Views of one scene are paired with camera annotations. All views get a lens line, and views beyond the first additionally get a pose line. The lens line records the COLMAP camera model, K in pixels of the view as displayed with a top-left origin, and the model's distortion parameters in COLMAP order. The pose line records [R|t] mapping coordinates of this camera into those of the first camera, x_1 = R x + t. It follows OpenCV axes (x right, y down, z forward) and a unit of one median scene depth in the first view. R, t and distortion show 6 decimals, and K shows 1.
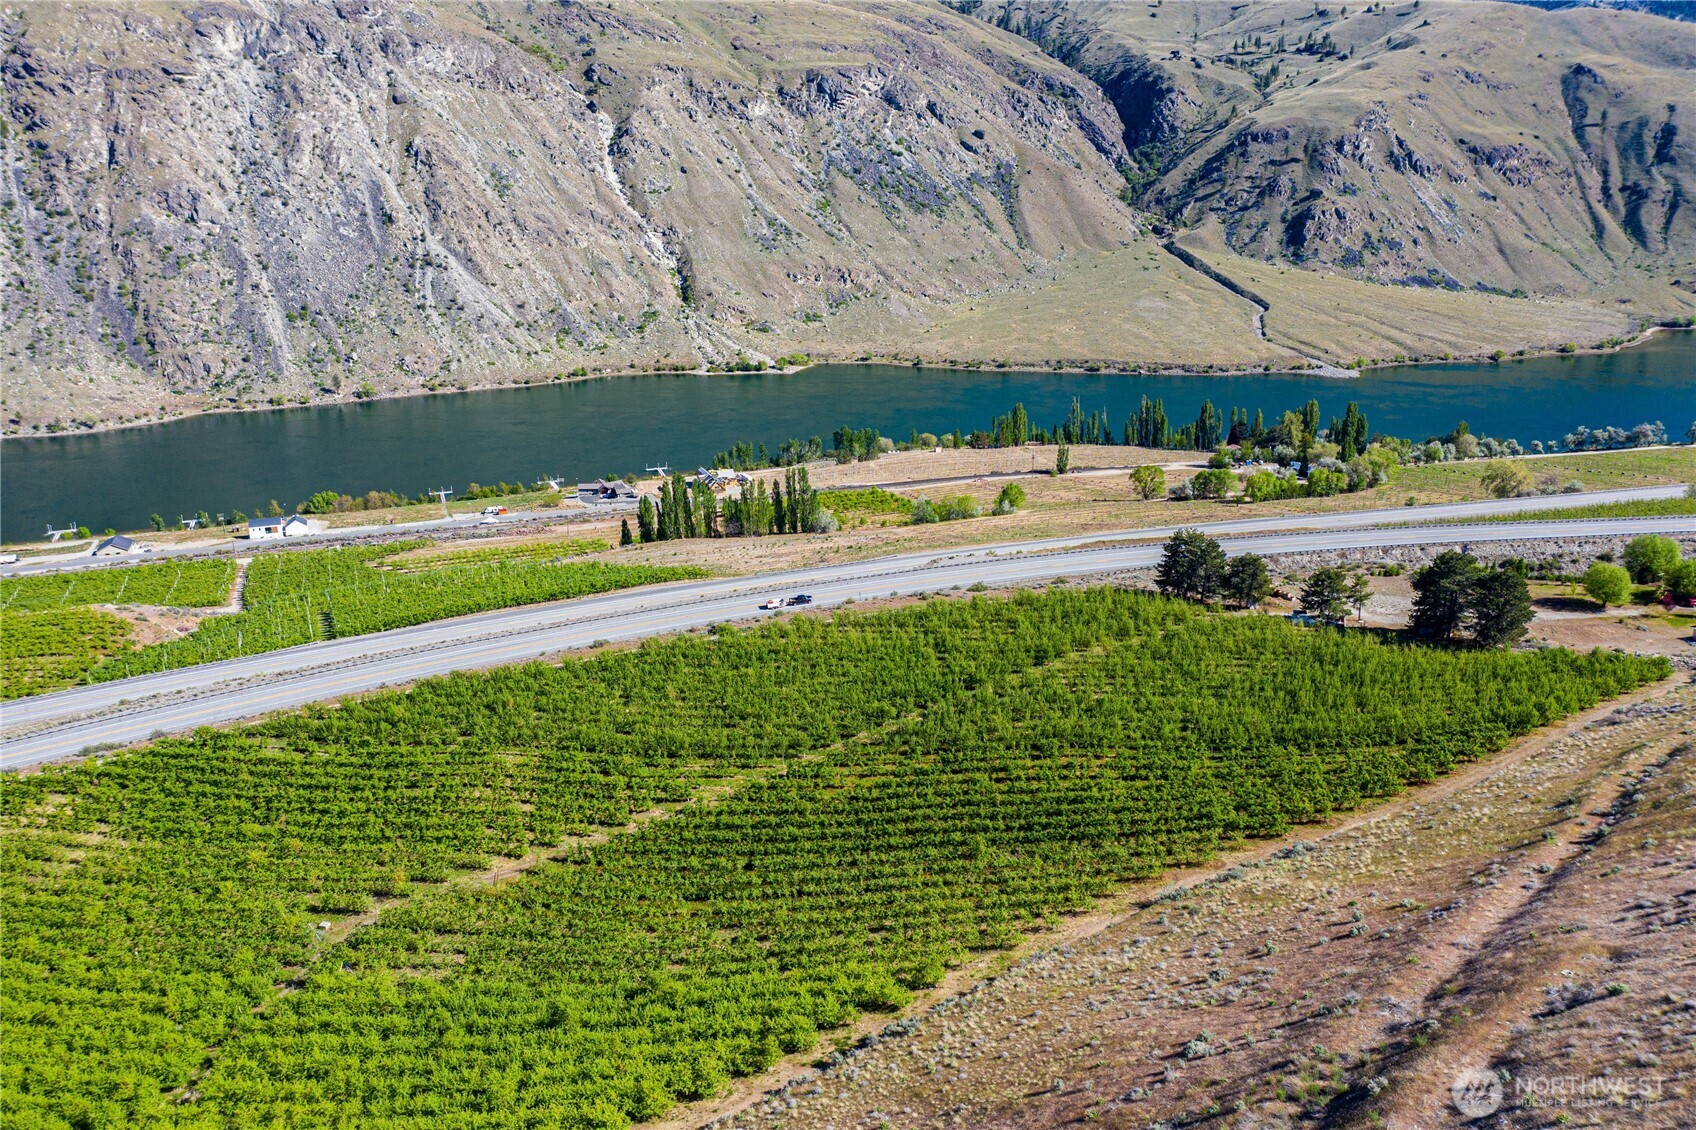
lens RADIAL K [[1326.7, 0, 850.0], [0, 1326.7, 573.1], [0, 0, 1]] dist [-0.019078, 0.006276]
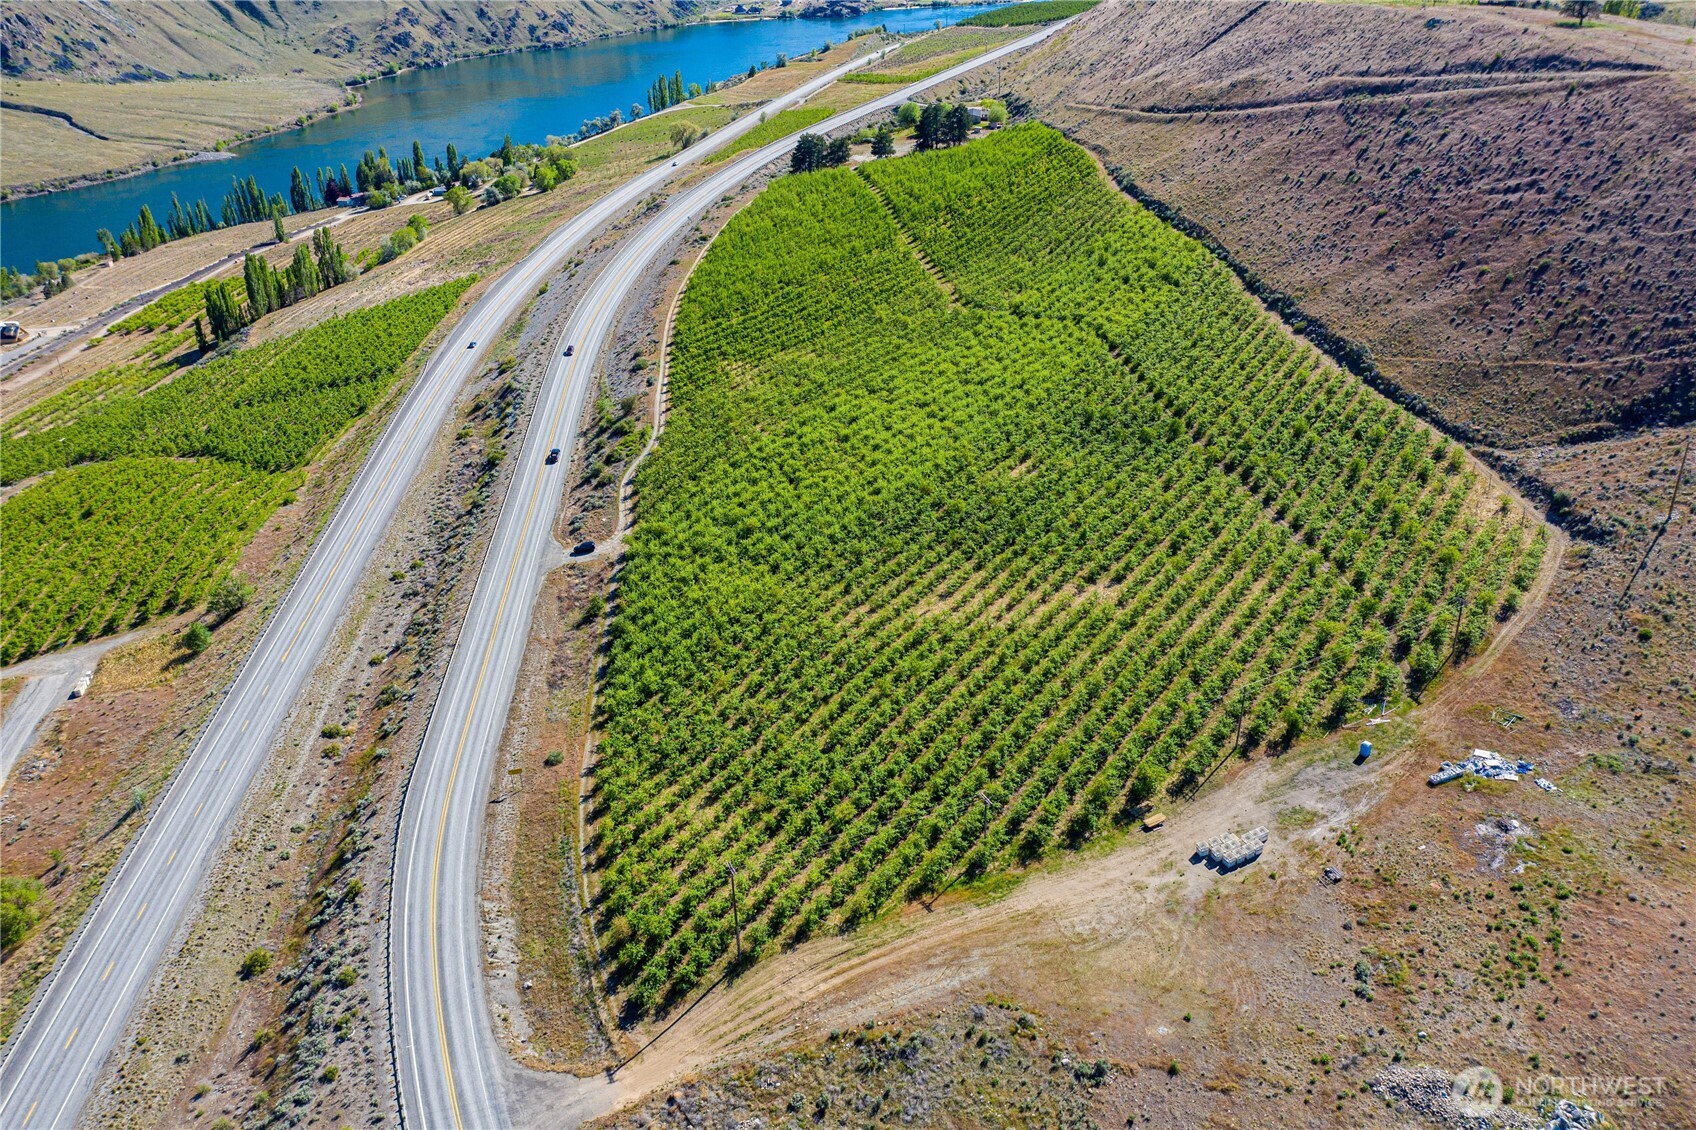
lens RADIAL K [[1326.7, 0, 850.2], [0, 1326.7, 575.7], [0, 0, 1]] dist [-0.019078, 0.006276]
pose [[0.440700, -0.420709, 0.792962, -0.406423], [0.313257, 0.899914, 0.303356, -0.005354], [-0.841222, 0.114712, 0.528382, 0.020218]]
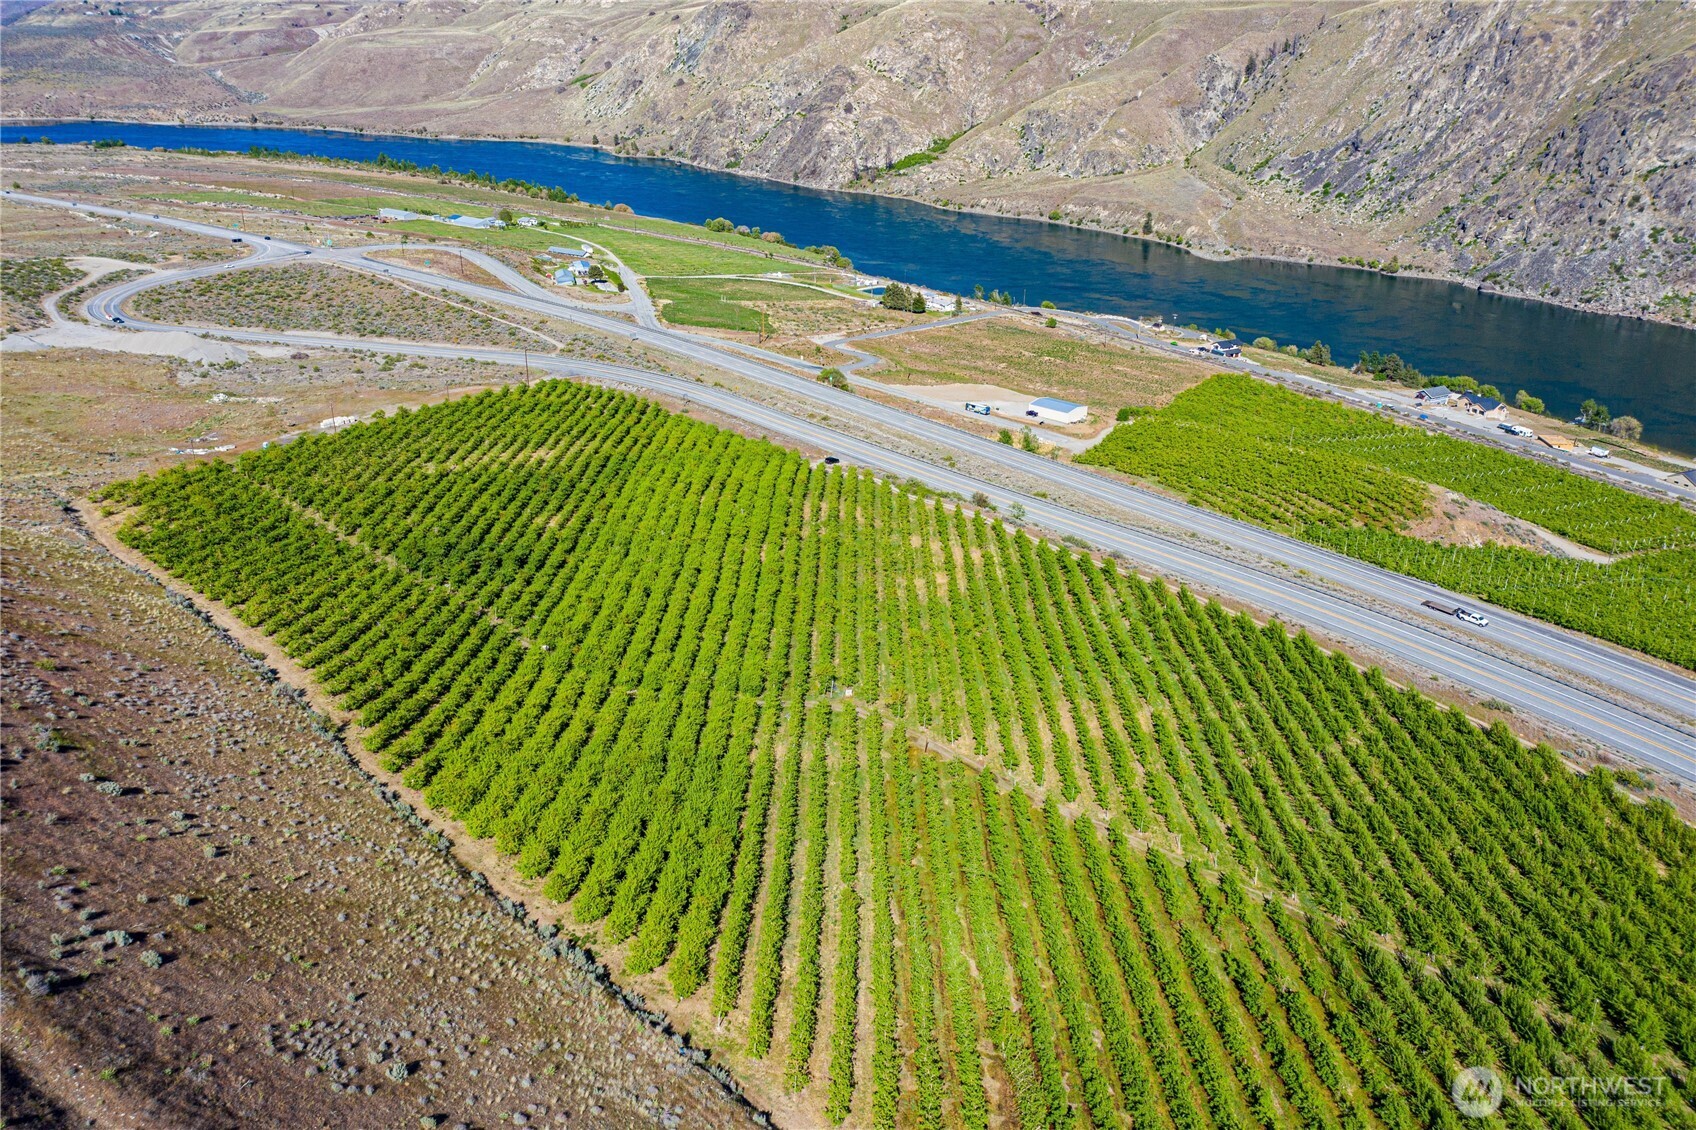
lens RADIAL K [[1326.7, 0, 844.7], [0, 1326.7, 571.7], [0, 0, 1]] dist [-0.019078, 0.006276]
pose [[0.146618, 0.395291, -0.906779, 0.116883], [-0.325667, 0.884871, 0.333083, -0.040943], [0.934047, 0.246473, 0.258471, 0.121206]]
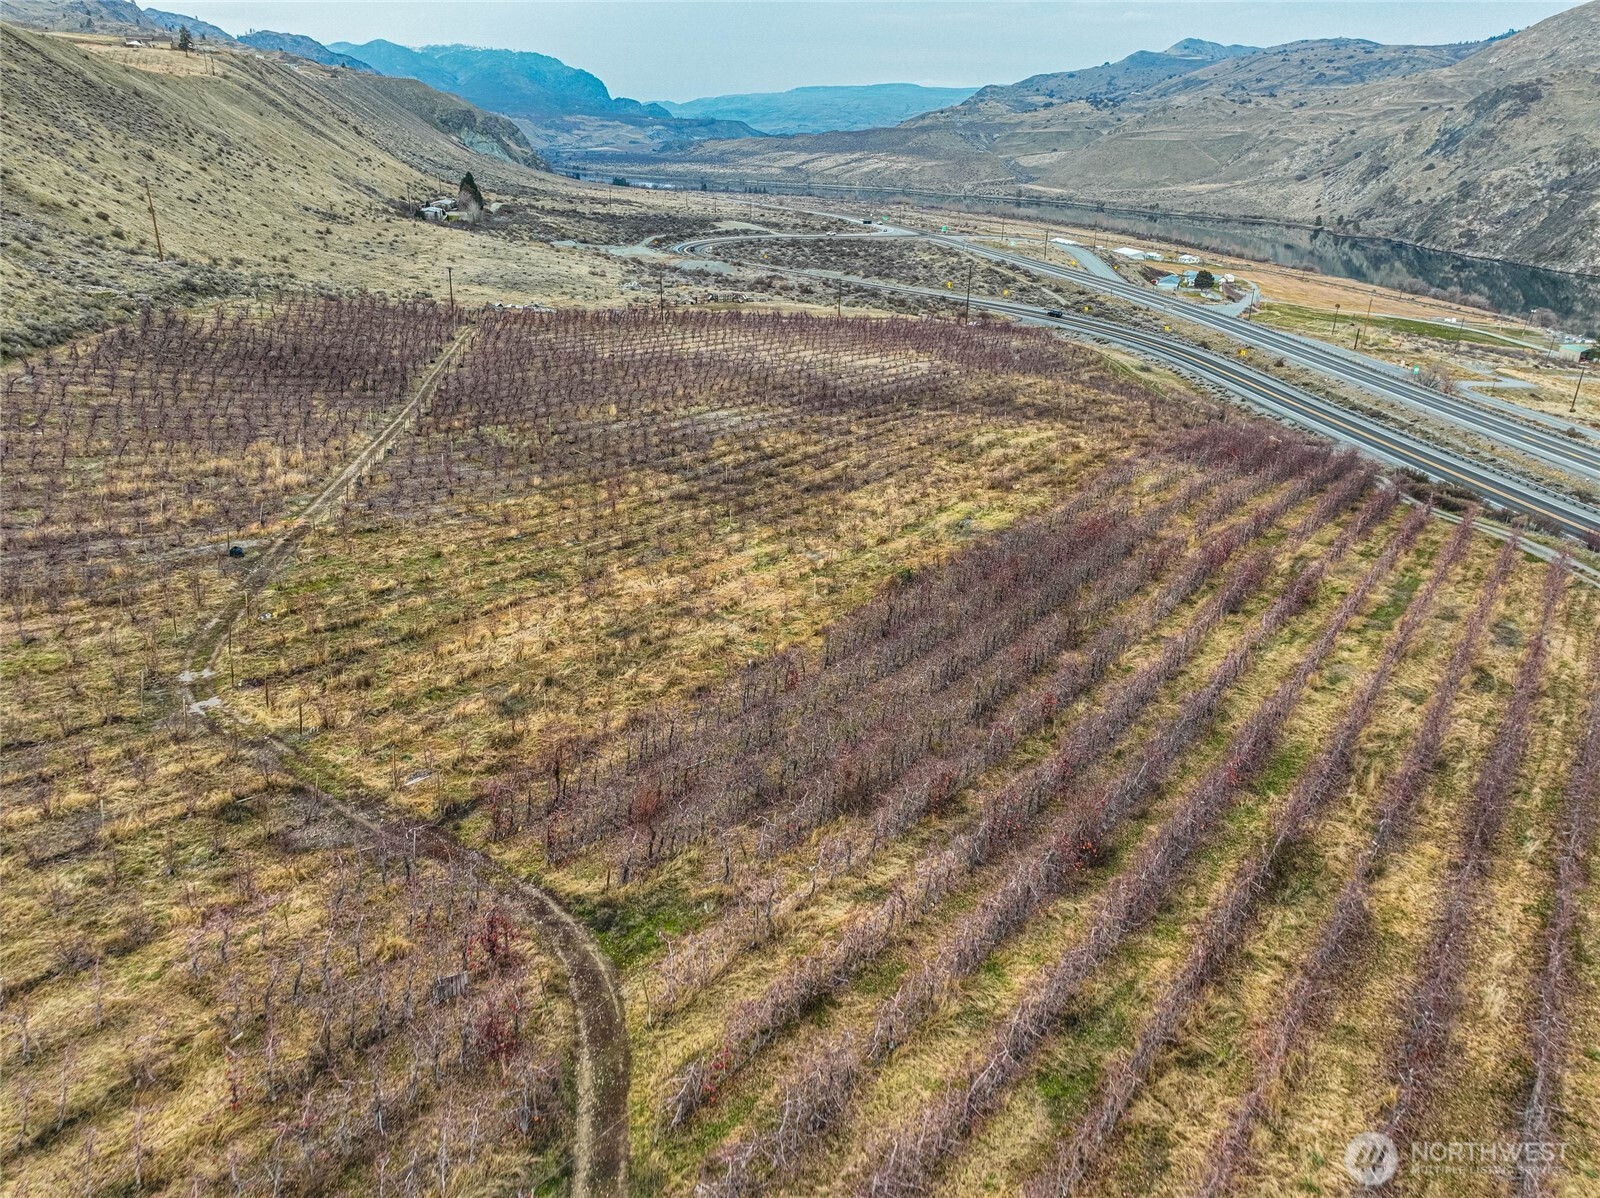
lens RADIAL K [[1125.7, 0, 802.0], [0, 1125.7, 591.9], [0, 0, 1]] dist [-0.001352, 0.016941]
pose [[-0.458505, 0.331862, -0.824403, -0.038107], [-0.302133, 0.814193, 0.495788, 0.010628], [0.835756, 0.476401, -0.273046, 0.194329]]
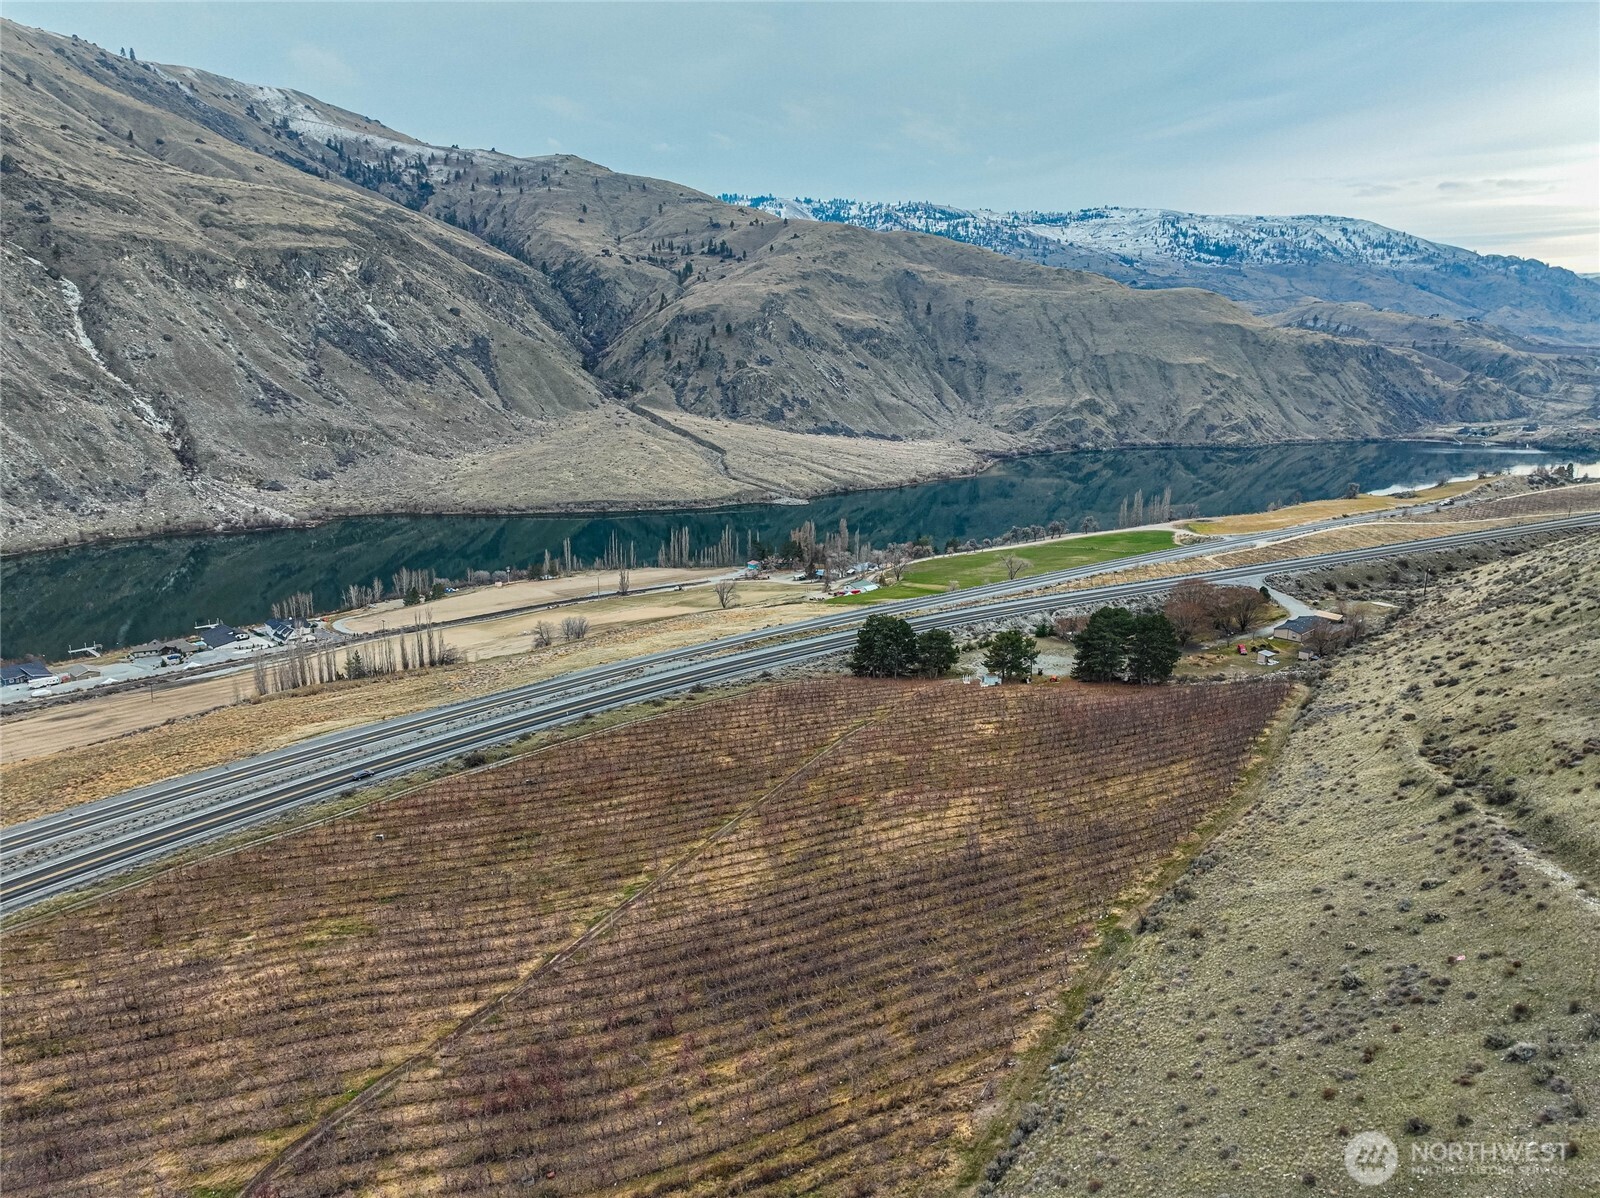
lens RADIAL K [[1125.7, 0, 803.5], [0, 1125.7, 597.5], [0, 0, 1]] dist [-0.001352, 0.016941]
pose [[0.910423, -0.081412, 0.405590, -0.057570], [0.114538, 0.991722, -0.058040, 0.000325], [-0.397507, 0.099296, 0.912211, 0.040122]]
